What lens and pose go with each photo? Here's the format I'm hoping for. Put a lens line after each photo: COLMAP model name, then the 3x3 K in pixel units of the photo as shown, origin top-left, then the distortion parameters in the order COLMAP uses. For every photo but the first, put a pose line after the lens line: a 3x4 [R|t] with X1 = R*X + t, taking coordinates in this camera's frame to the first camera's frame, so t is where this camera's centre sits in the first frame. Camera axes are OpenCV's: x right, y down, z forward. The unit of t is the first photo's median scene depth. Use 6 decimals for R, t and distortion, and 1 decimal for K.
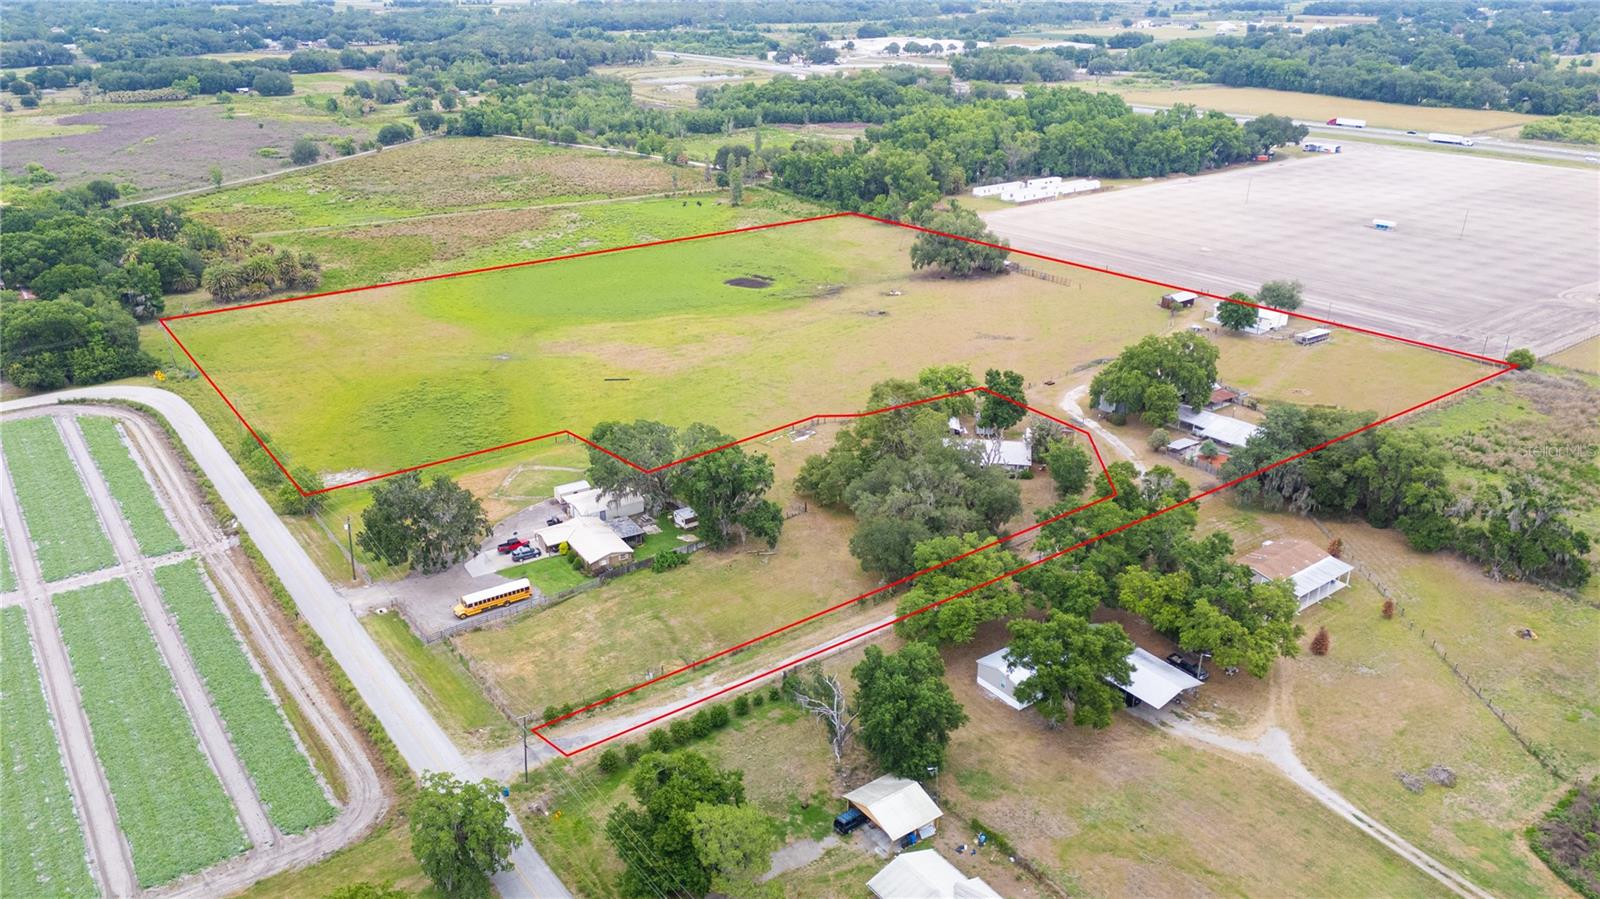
lens RADIAL K [[1175.5, 0, 800.0], [0, 1175.5, 449.5], [0, 0, 1]] dist [0.077347, -0.072055]
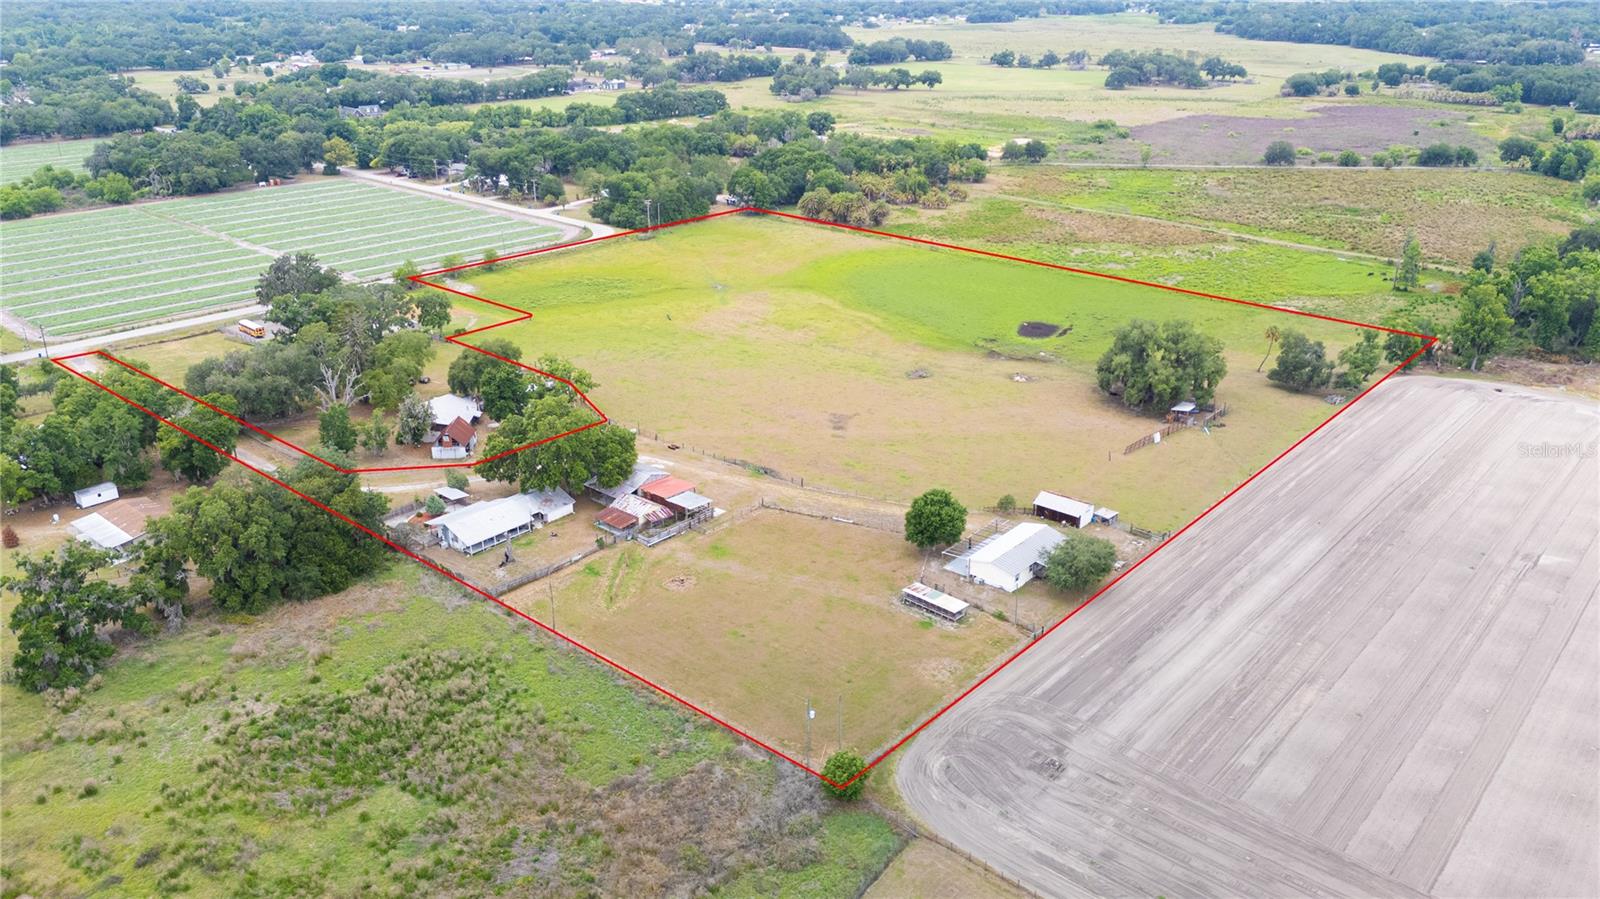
lens RADIAL K [[1184.8, 0, 801.9], [0, 1184.8, 429.1], [0, 0, 1]] dist [0.105671, -0.130198]
pose [[0.213525, 0.362245, -0.907296, 0.911128], [-0.376625, 0.887449, 0.265685, -0.300171], [0.901422, 0.284980, 0.325923, 0.710686]]
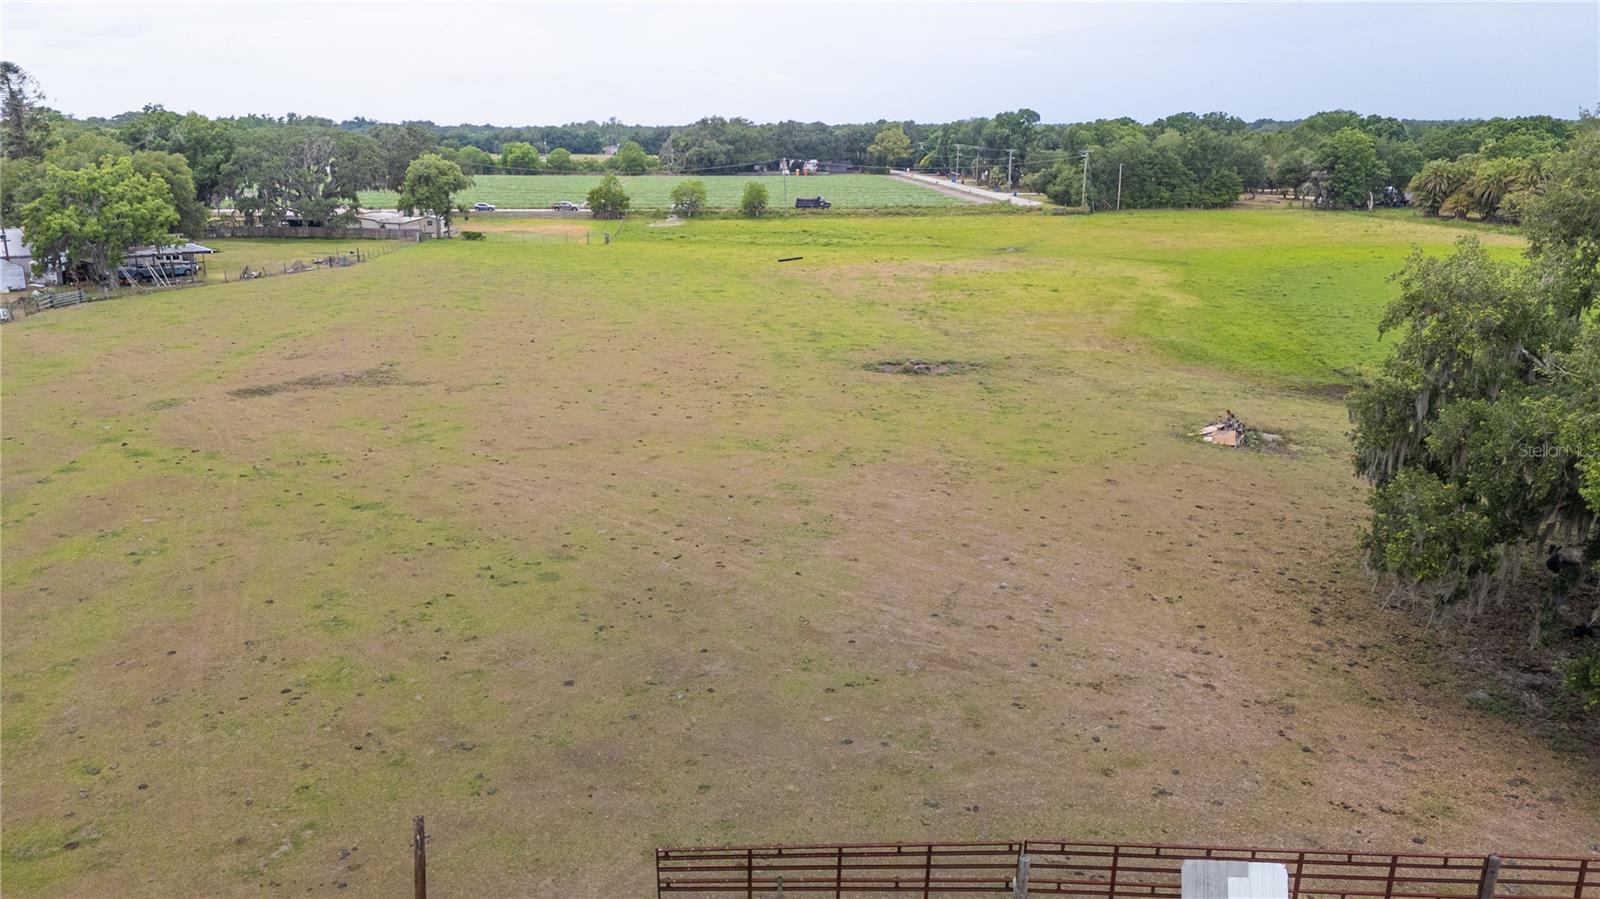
lens RADIAL K [[1175.5, 0, 800.0], [0, 1175.5, 449.5], [0, 0, 1]] dist [0.077347, -0.072055]
pose [[-0.531166, 0.226664, -0.816386, 0.312772], [-0.320981, 0.837896, 0.441477, -0.221526], [0.784113, 0.496542, -0.372307, 1.174590]]
